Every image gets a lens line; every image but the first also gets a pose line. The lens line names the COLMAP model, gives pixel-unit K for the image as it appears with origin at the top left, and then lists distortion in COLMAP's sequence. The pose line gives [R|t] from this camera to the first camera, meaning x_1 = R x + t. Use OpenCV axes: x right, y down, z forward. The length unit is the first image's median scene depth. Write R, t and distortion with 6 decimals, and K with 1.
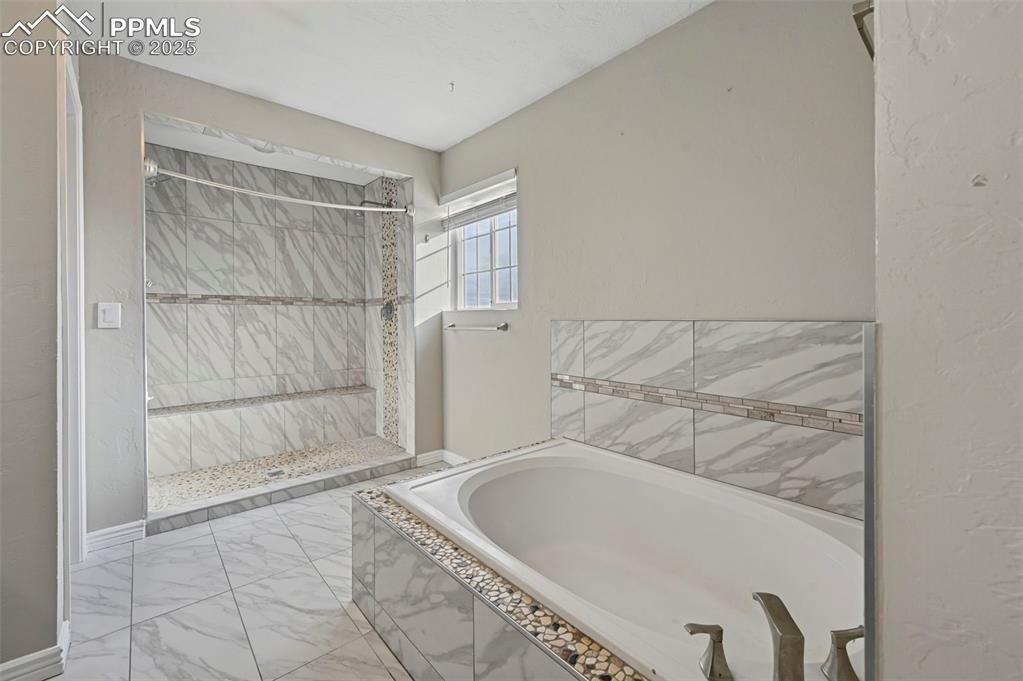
lens RADIAL K [[421.8, 0, 521.4], [0, 421.8, 319.5], [0, 0, 1]] dist [-0.002056, -0.000080]
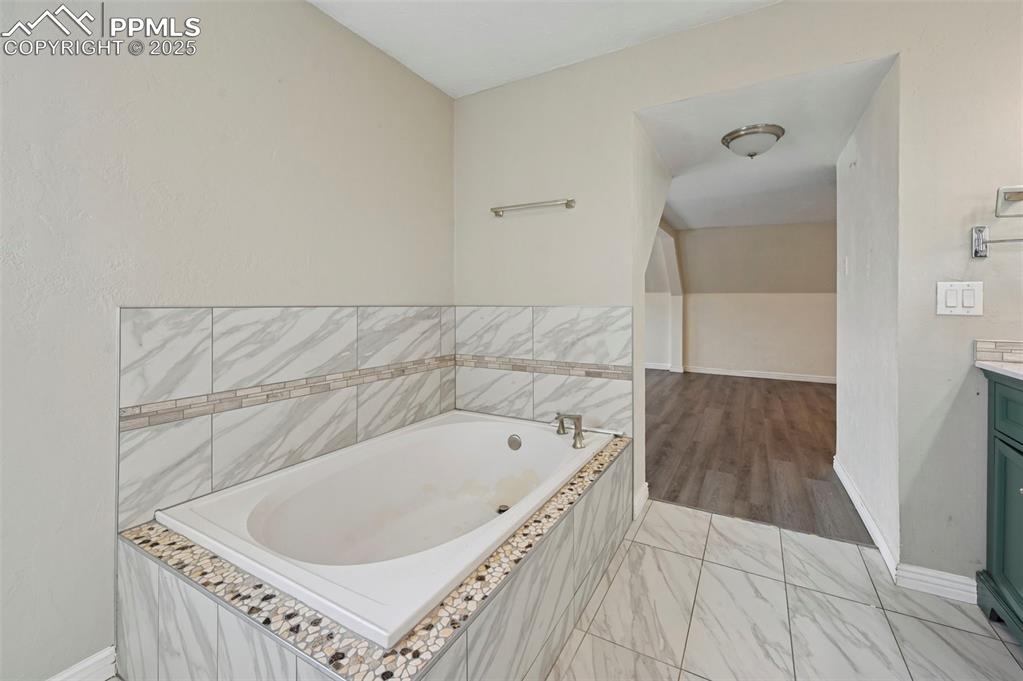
lens RADIAL K [[421.8, 0, 521.8], [0, 421.8, 304.6], [0, 0, 1]] dist [-0.002056, -0.000080]
pose [[-0.322709, 0.000899, 0.946498, -0.796034], [0.002170, 0.999998, -0.000210, -0.001398], [-0.946496, 0.001986, -0.322710, 0.943420]]
